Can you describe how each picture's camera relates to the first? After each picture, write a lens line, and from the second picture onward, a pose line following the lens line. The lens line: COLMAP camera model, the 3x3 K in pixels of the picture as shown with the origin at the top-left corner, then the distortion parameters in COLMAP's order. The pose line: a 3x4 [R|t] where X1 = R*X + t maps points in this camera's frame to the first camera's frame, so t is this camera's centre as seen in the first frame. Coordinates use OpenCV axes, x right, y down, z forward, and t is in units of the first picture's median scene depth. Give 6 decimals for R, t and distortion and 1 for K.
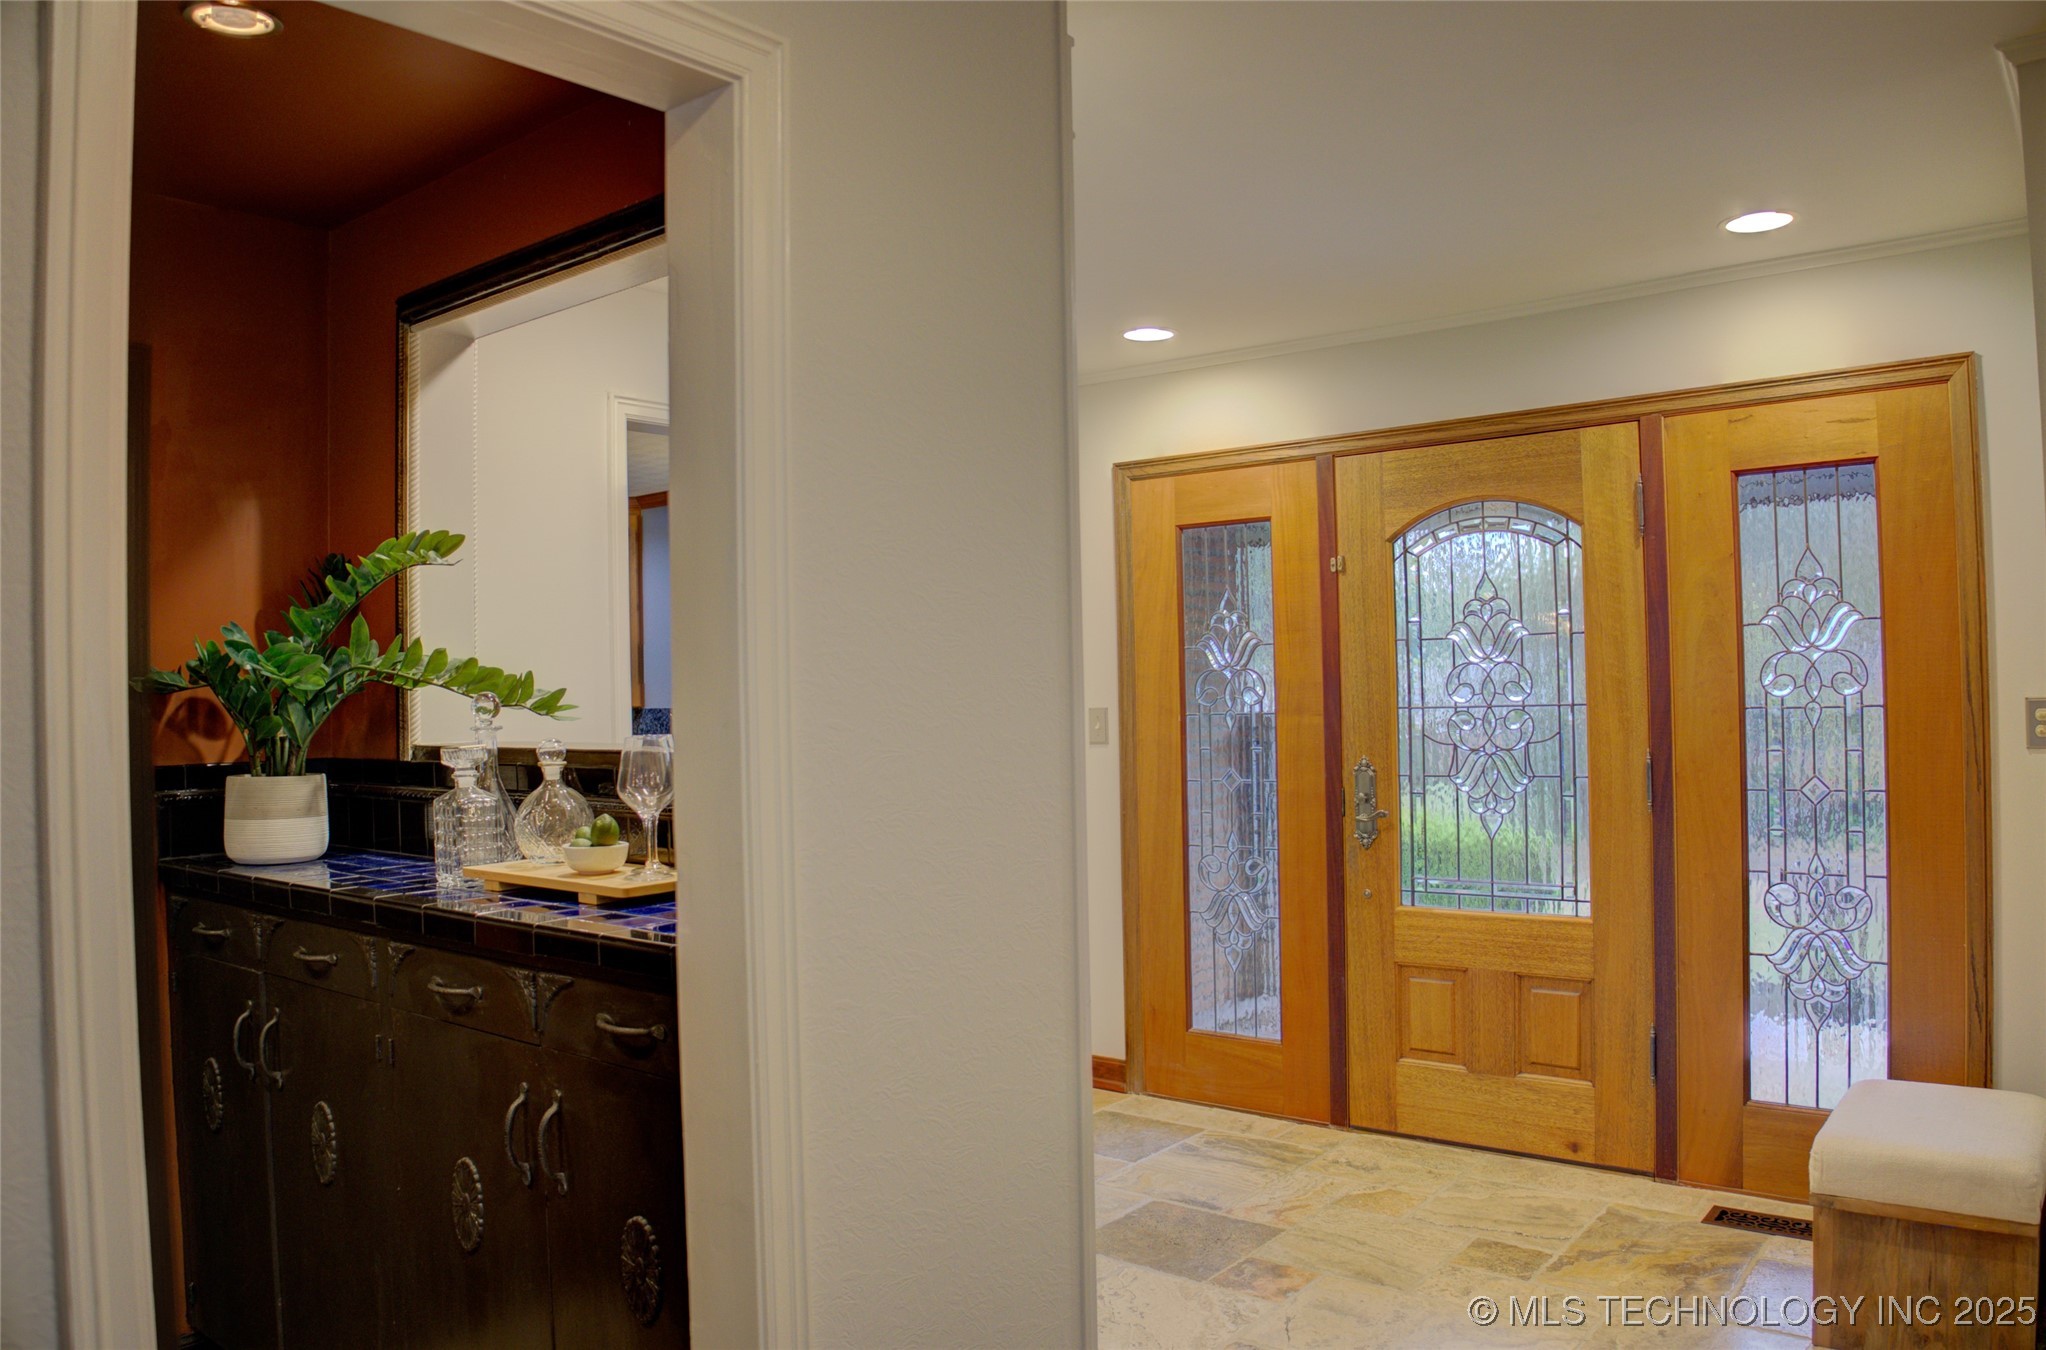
lens RADIAL K [[1547.2, 0, 1023.0], [0, 1547.2, 675.0], [0, 0, 1]] dist [-0.086770, 0.003609]
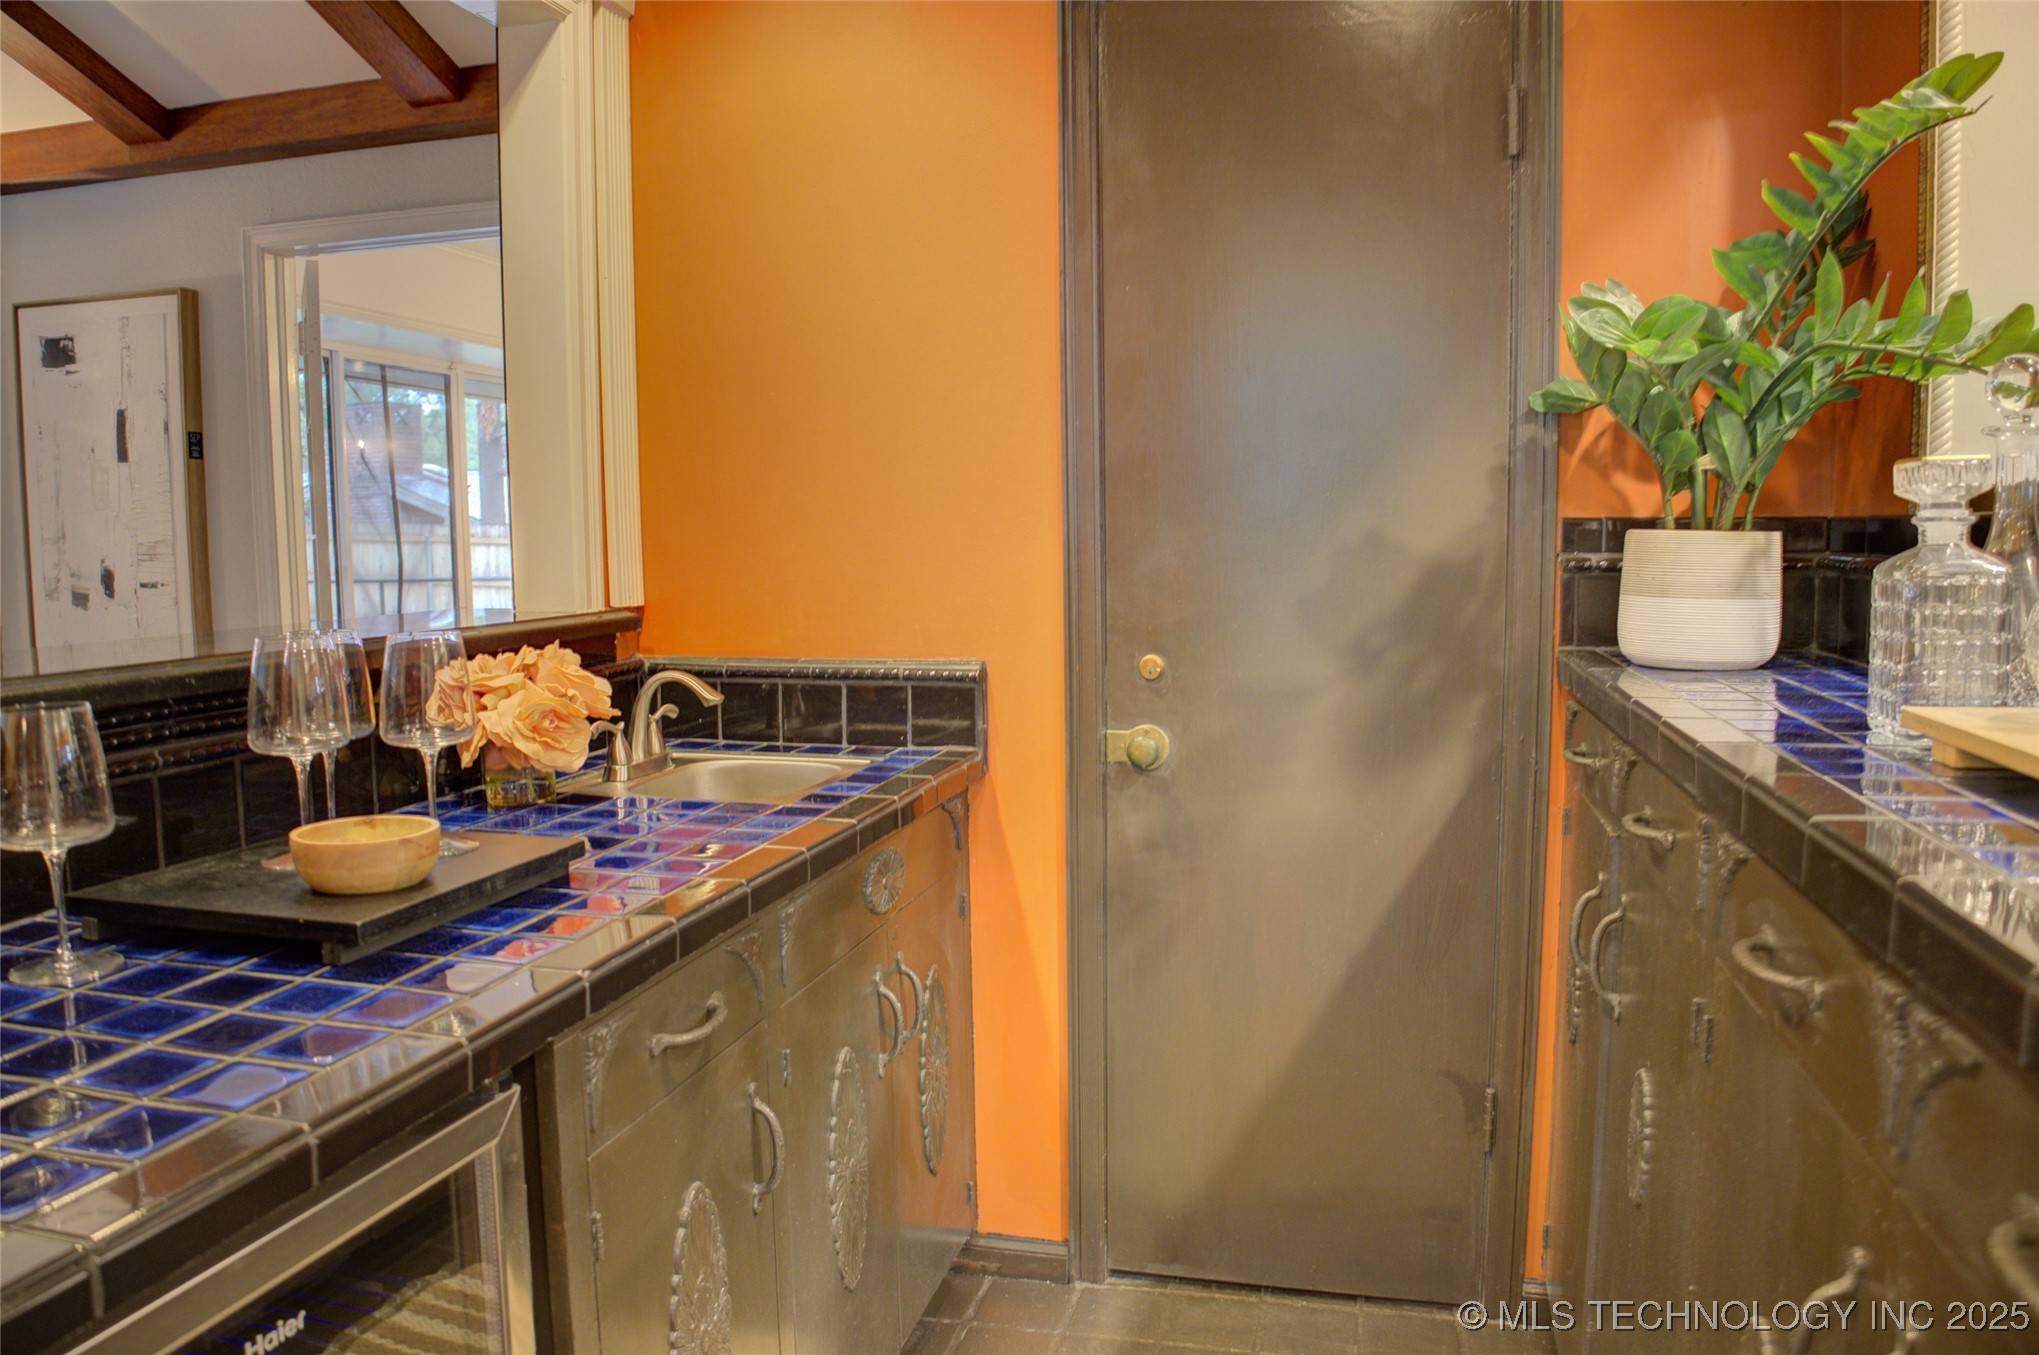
lens RADIAL K [[1382.1, 0, 1019.5], [0, 1382.1, 677.5], [0, 0, 1]] dist [-0.083288, 0.003114]
pose [[0.417141, 0.110141, -0.902143, -0.093440], [0.006243, 0.992259, 0.124030, 0.055420], [0.908820, -0.057371, 0.413225, 0.505128]]
